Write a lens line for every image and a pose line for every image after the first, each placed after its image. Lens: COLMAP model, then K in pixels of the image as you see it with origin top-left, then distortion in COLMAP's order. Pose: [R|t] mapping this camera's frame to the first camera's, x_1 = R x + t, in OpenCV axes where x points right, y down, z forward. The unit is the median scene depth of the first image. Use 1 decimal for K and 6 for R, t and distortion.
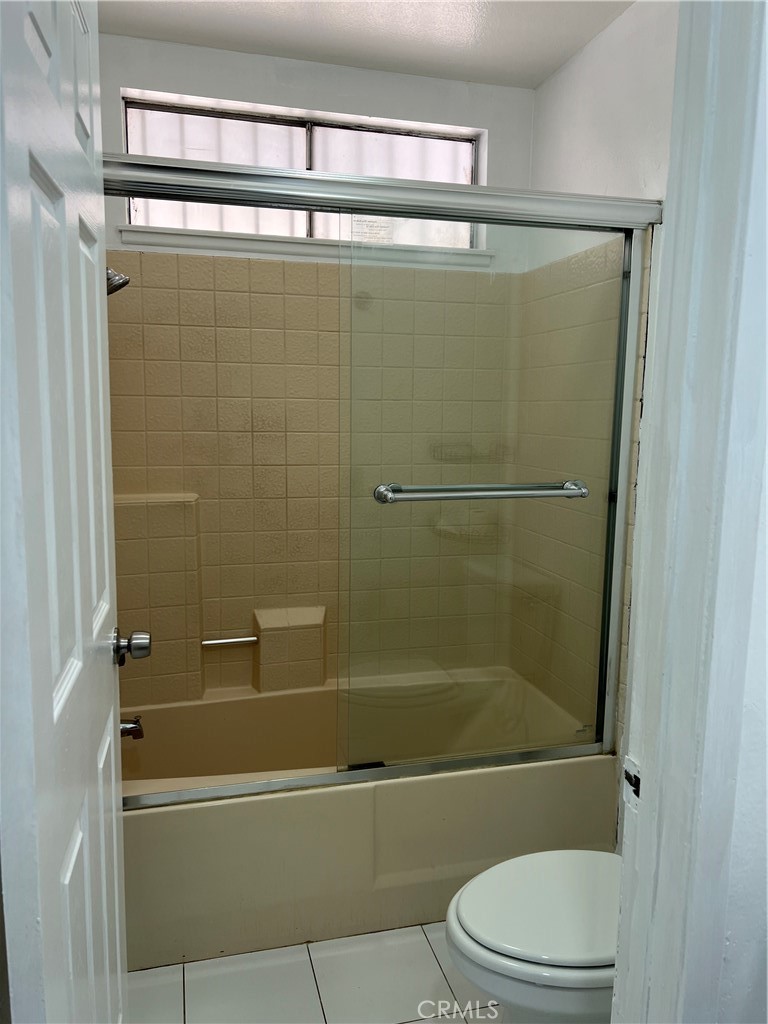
lens RADIAL K [[767.5, 0, 386.6], [0, 767.5, 516.3], [0, 0, 1]] dist [0.051185, -0.066836]
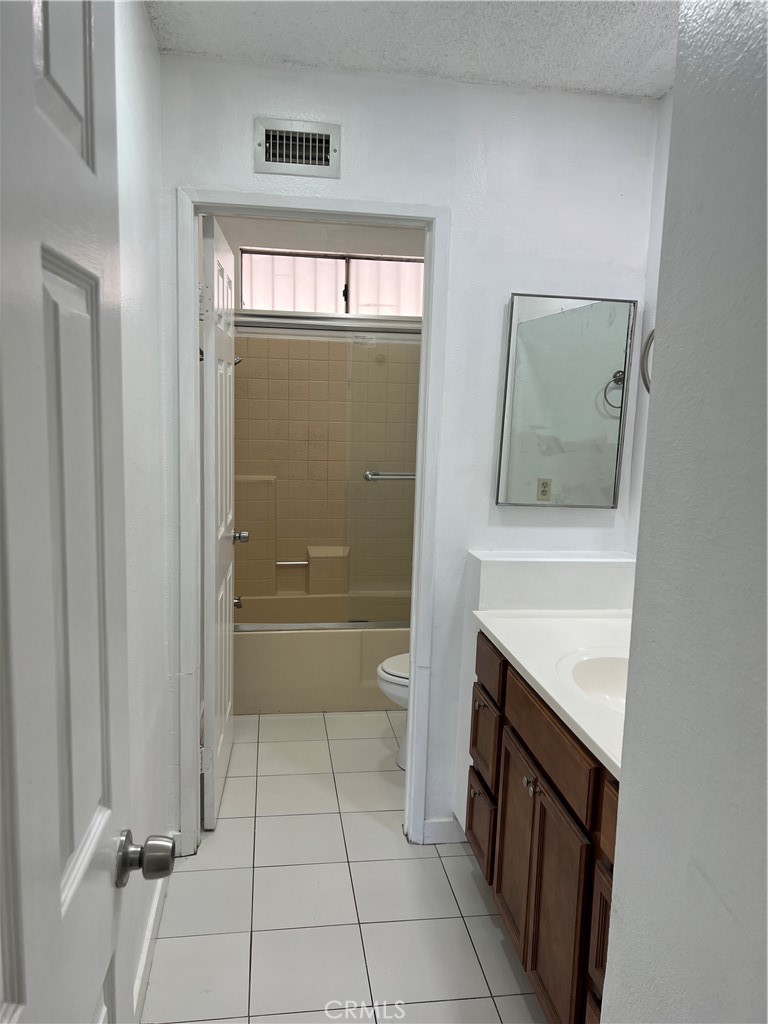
lens RADIAL K [[769.7, 0, 384.2], [0, 769.7, 509.0], [0, 0, 1]] dist [0.057488, -0.066476]
pose [[0.992441, 0.024479, -0.120258, 0.204889], [-0.025618, 0.999640, -0.007932, 0.051197], [0.120021, 0.010953, 0.992711, -0.683999]]
